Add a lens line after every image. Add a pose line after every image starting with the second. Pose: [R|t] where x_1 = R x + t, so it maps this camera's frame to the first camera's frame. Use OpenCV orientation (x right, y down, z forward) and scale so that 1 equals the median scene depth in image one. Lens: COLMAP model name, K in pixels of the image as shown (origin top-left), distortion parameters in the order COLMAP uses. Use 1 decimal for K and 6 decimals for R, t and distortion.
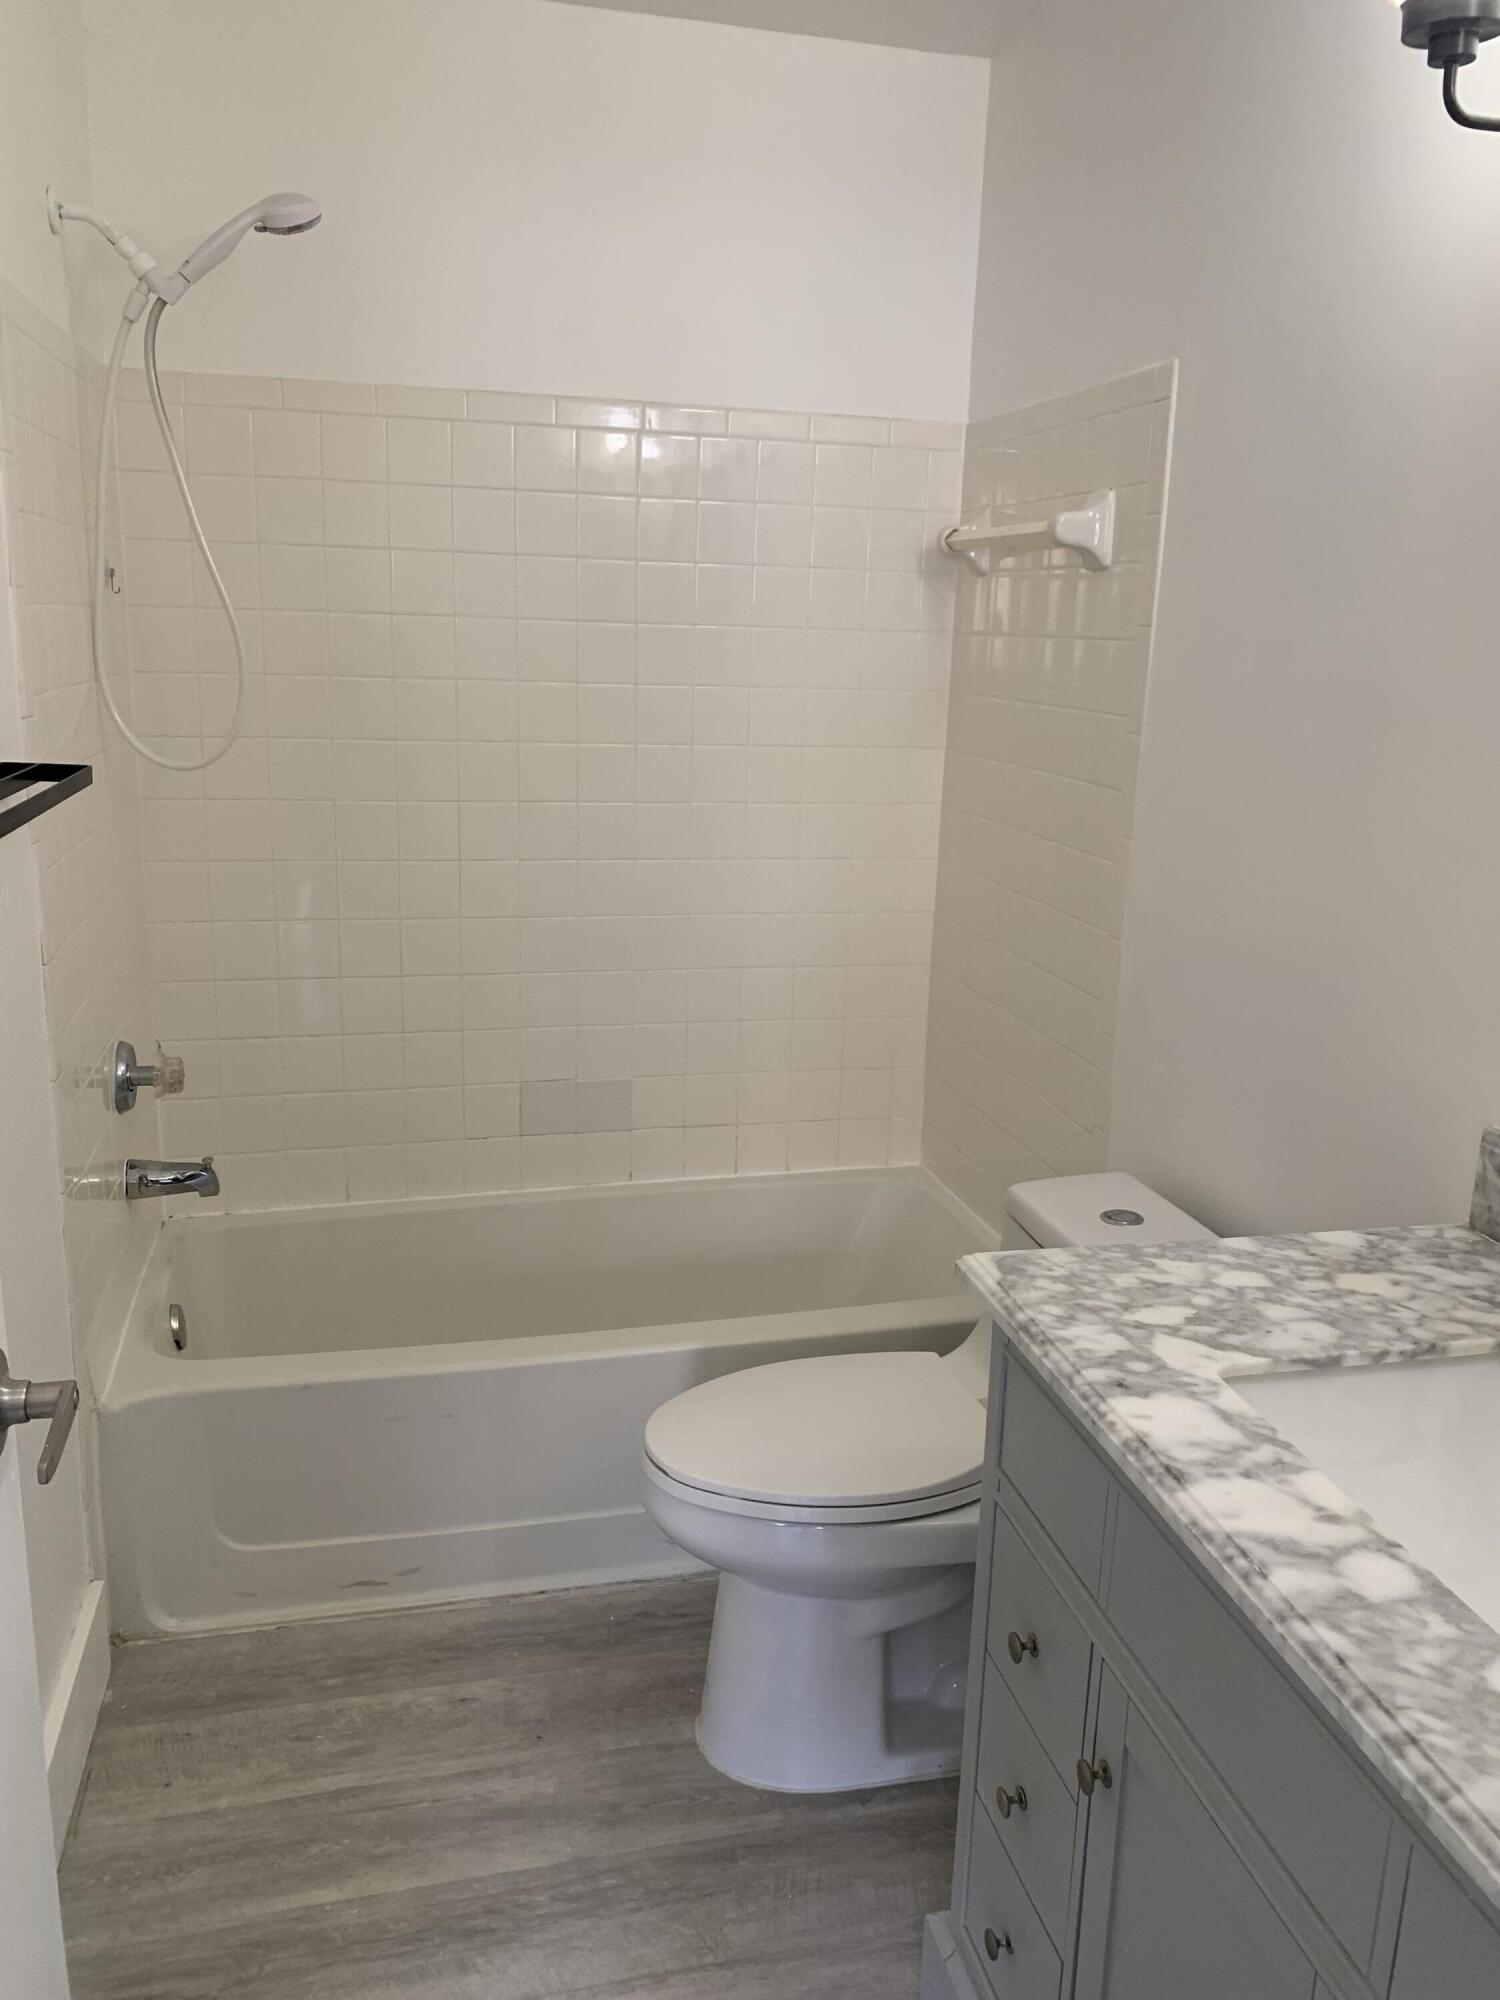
lens RADIAL K [[1529.9, 0, 756.0], [0, 1529.9, 980.9], [0, 0, 1]] dist [0.025856, -0.020691]
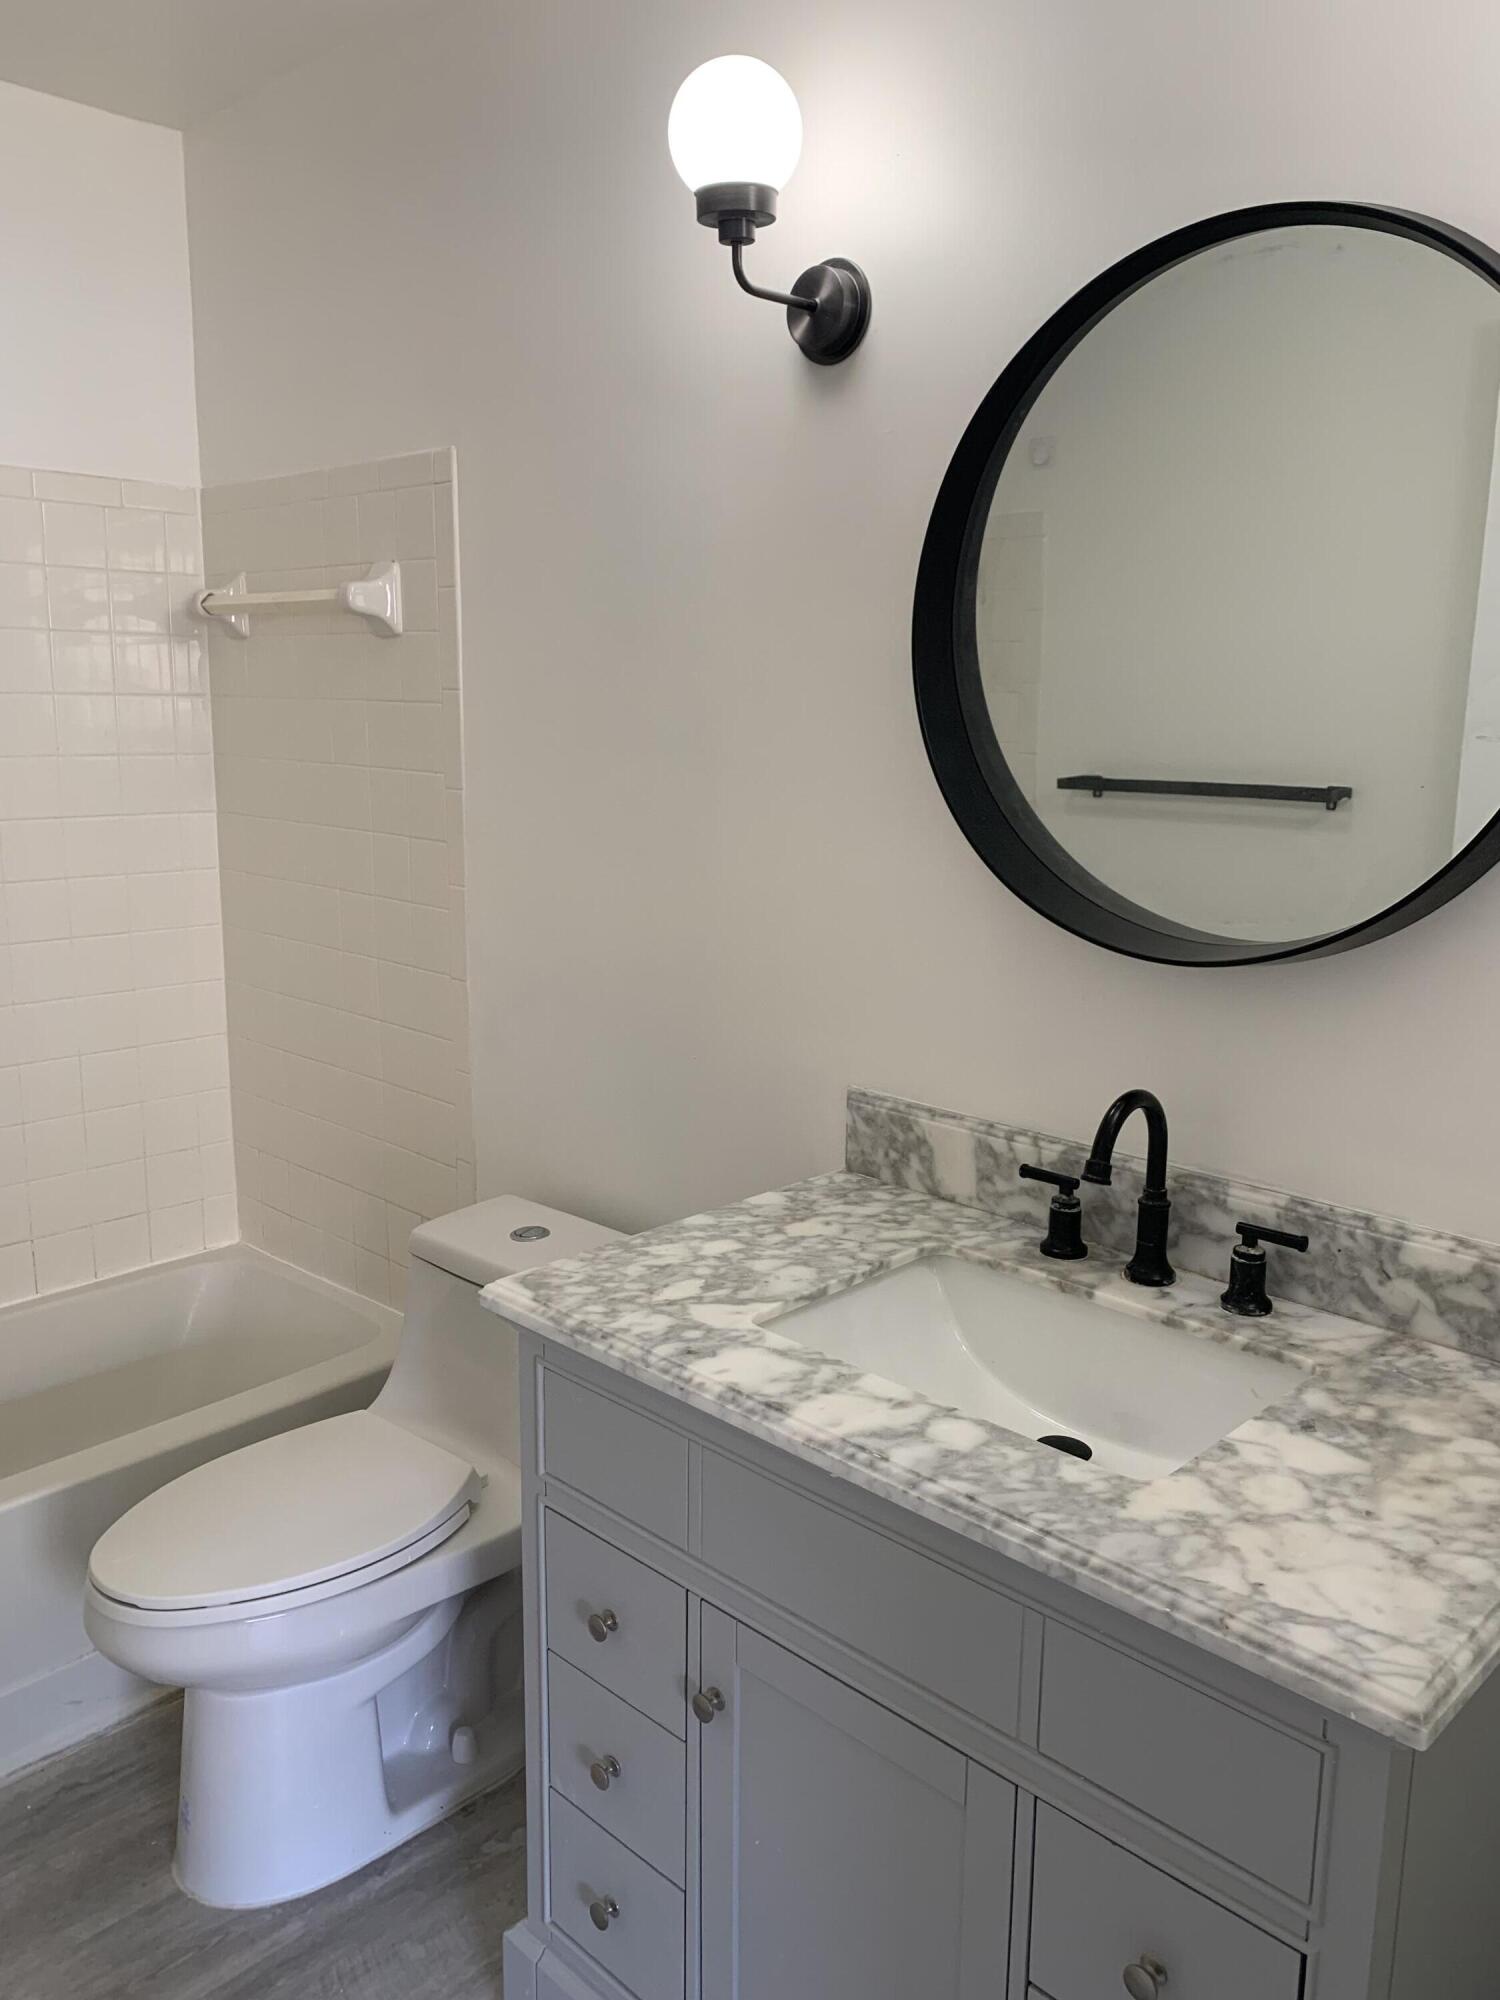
lens RADIAL K [[1529.9, 0, 738.9], [0, 1529.9, 957.2], [0, 0, 1]] dist [0.025856, -0.020691]
pose [[0.846853, -0.115107, 0.519221, -0.256657], [0.138998, 0.990267, -0.007172, -0.013886], [-0.513341, 0.078244, 0.854610, -0.017035]]
